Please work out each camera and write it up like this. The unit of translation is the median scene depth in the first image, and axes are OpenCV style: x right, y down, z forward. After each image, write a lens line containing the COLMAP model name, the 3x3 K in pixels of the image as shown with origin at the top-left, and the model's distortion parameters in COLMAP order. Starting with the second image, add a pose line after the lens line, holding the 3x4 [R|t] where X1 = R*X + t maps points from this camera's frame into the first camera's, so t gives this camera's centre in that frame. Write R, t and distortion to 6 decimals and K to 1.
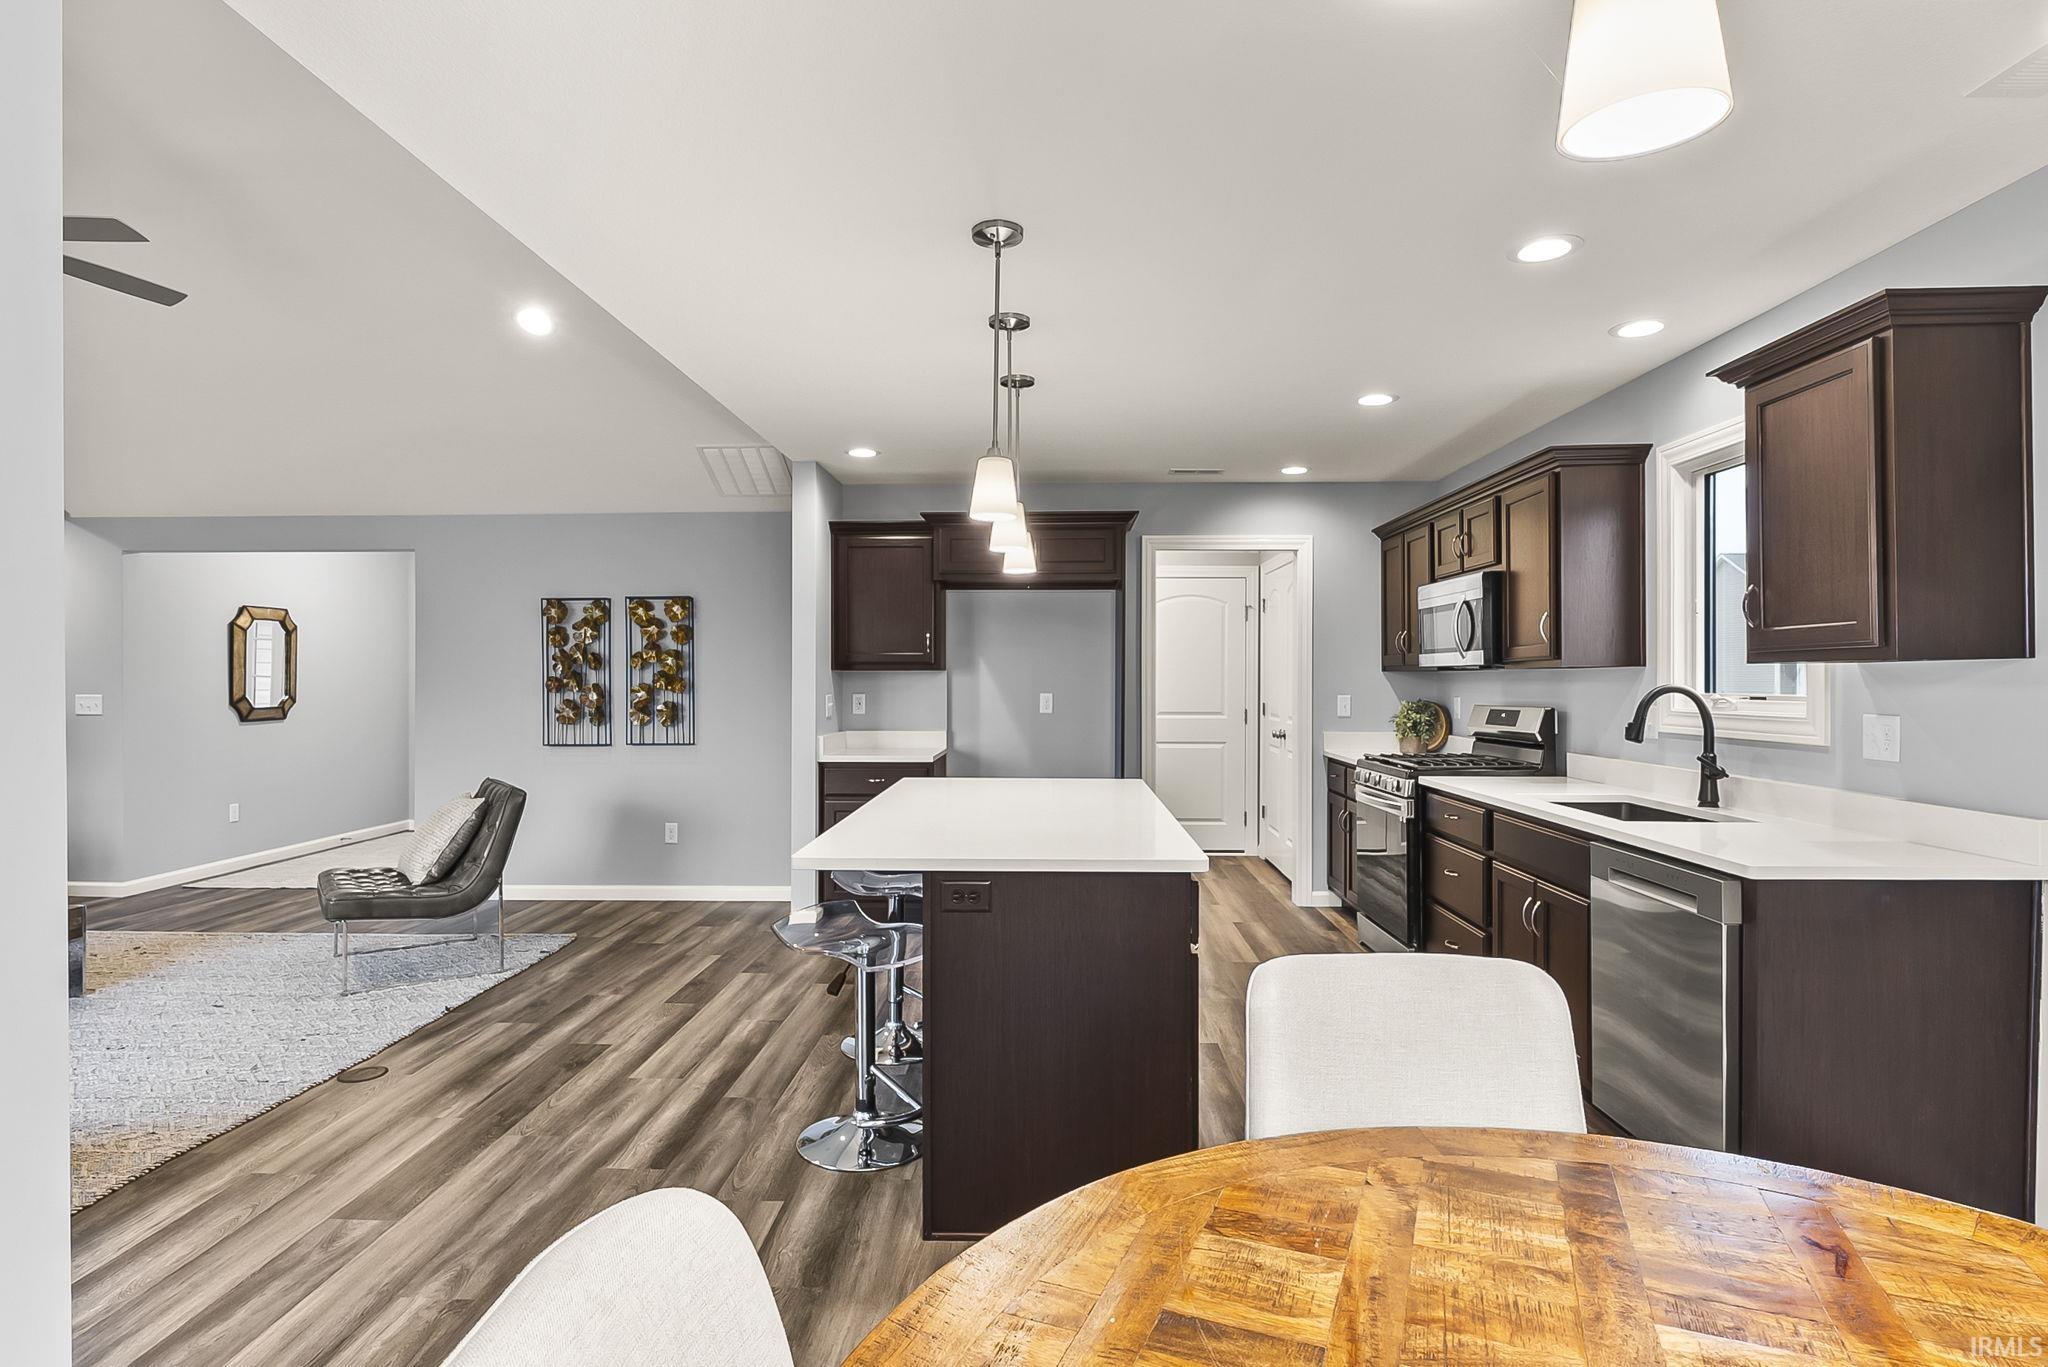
lens RADIAL K [[1052.4, 0, 1024.0], [0, 1052.4, 683.5], [0, 0, 1]] dist [-0.003907, -0.000720]
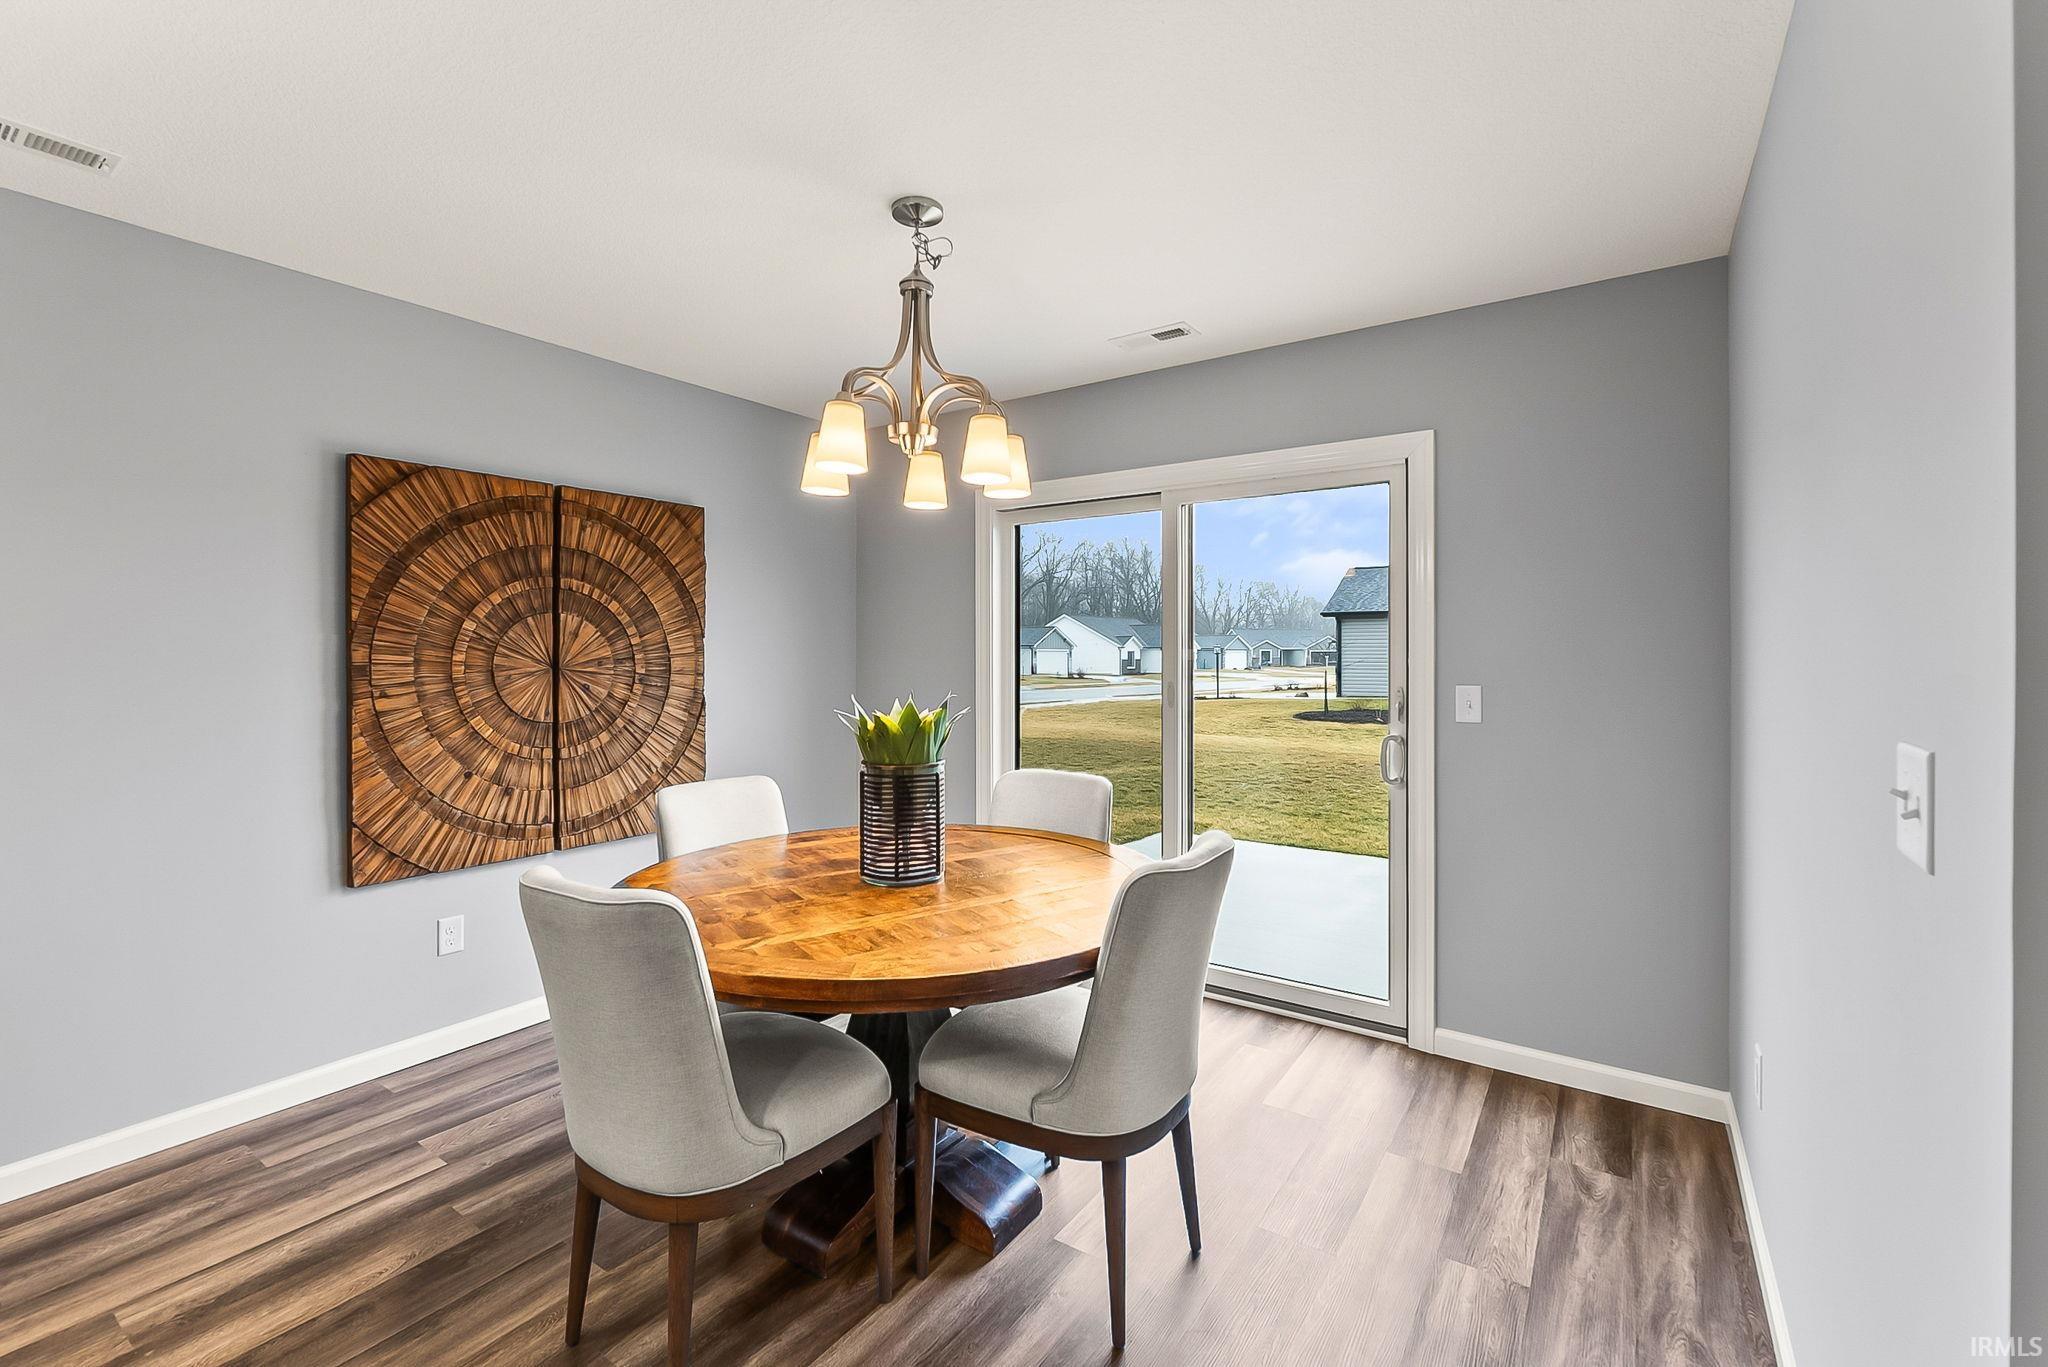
lens RADIAL K [[877.4, 0, 1016.4], [0, 877.4, 656.6], [0, 0, 1]] dist [-0.002860, -0.000205]
pose [[-0.839025, -0.000866, 0.544093, -0.211786], [0.002560, 0.999981, 0.005539, -0.003546], [-0.544087, 0.006041, -0.839007, 0.514082]]
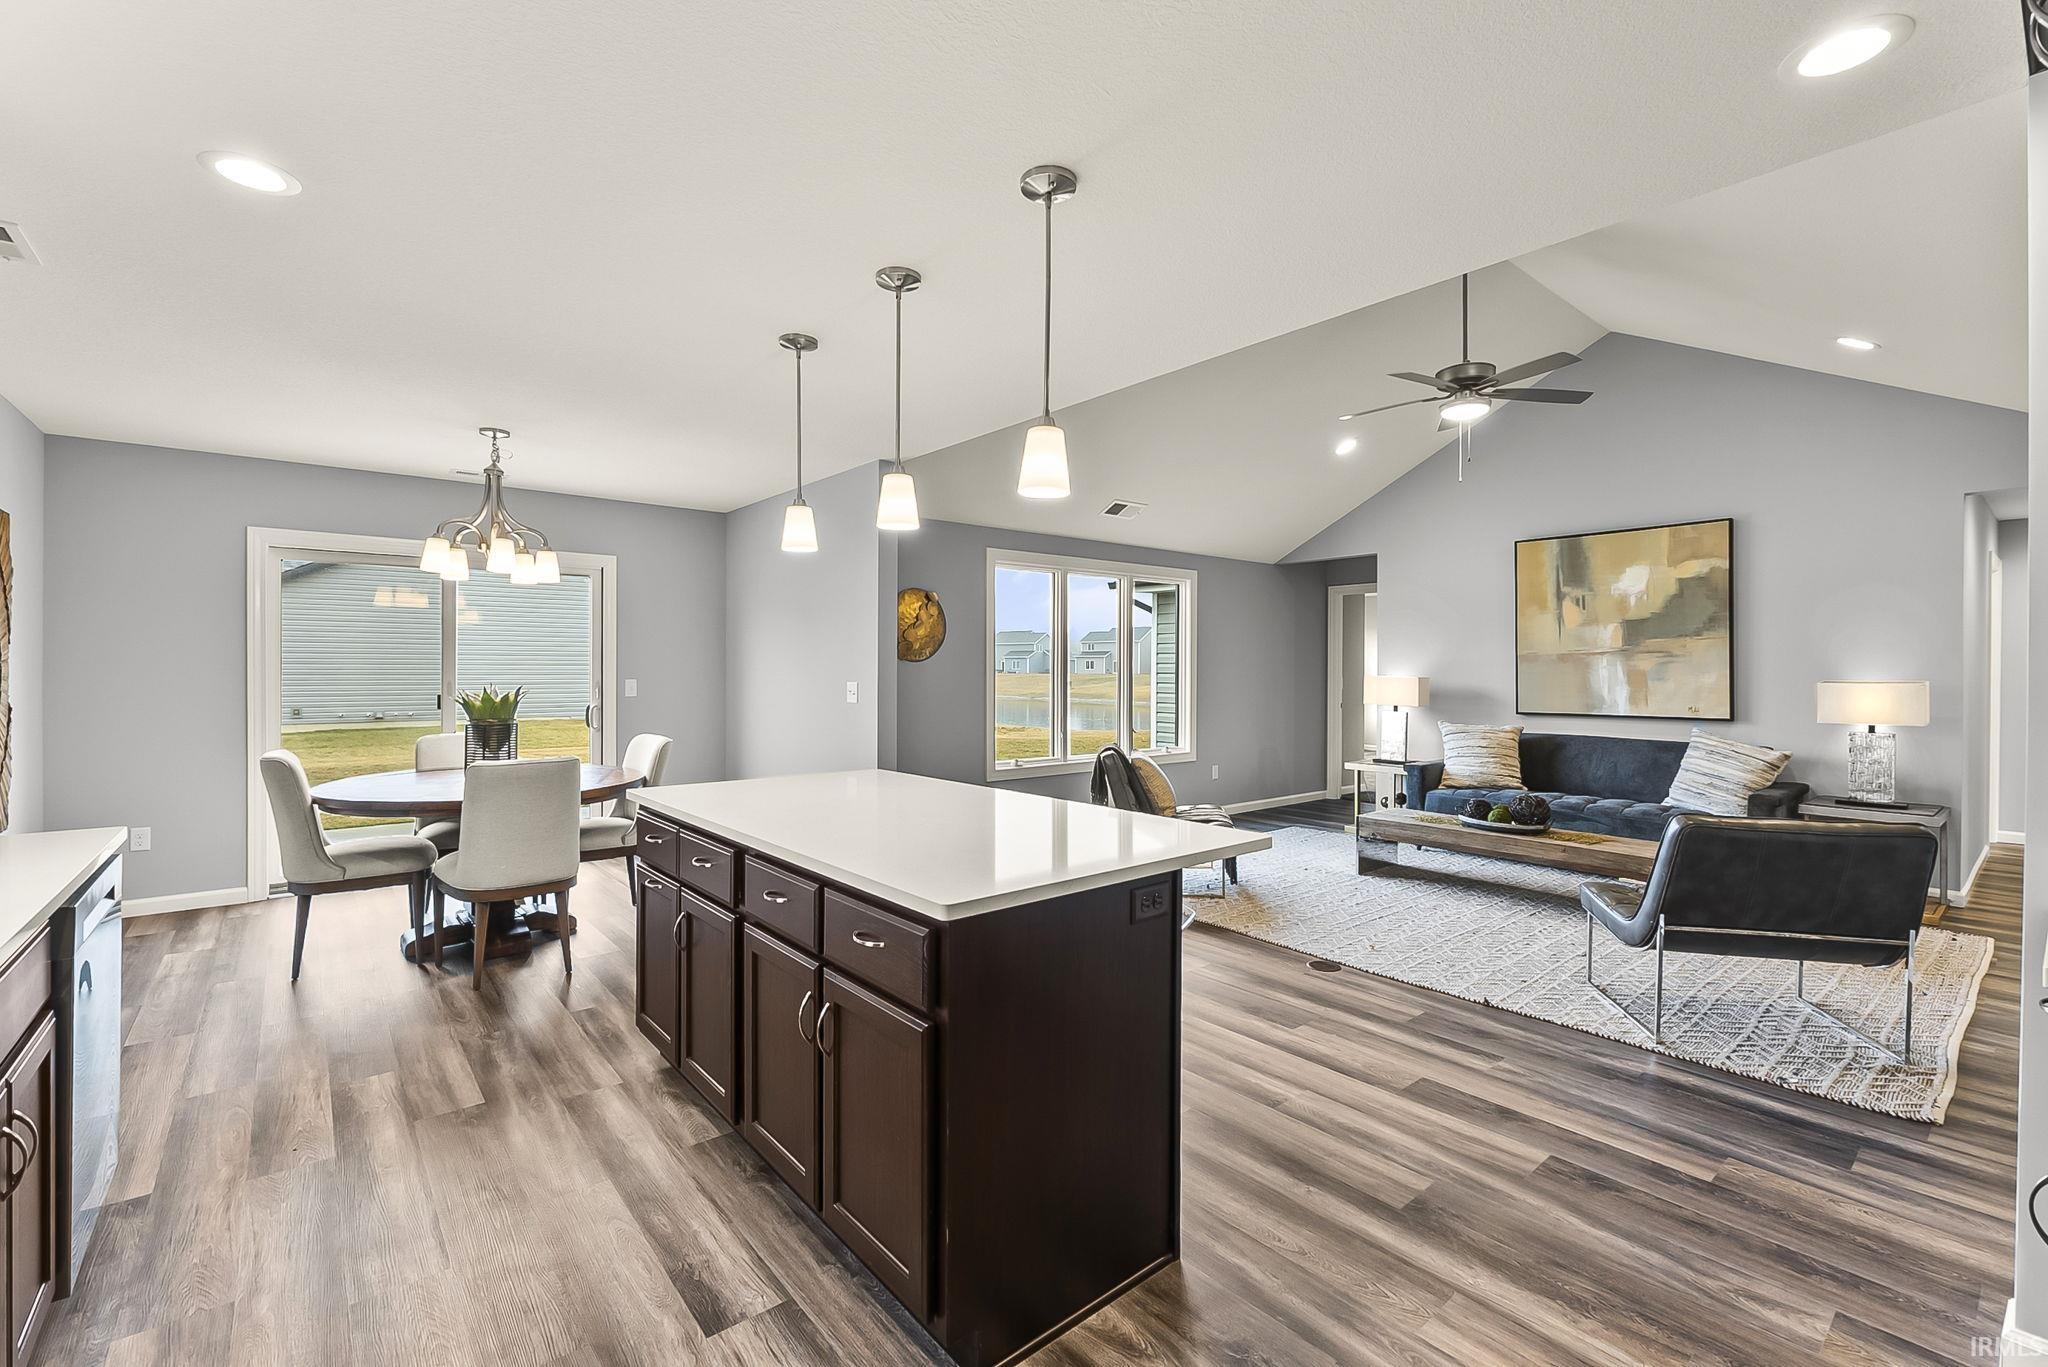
lens RADIAL K [[880.8, 0, 1022.9], [0, 880.8, 673.2], [0, 0, 1]] dist [-0.004137, -0.000267]
pose [[-0.750134, 0.001564, -0.661284, 0.305310], [-0.006837, 0.999925, 0.010121, -0.006075], [0.661250, 0.012114, -0.750067, 1.220646]]
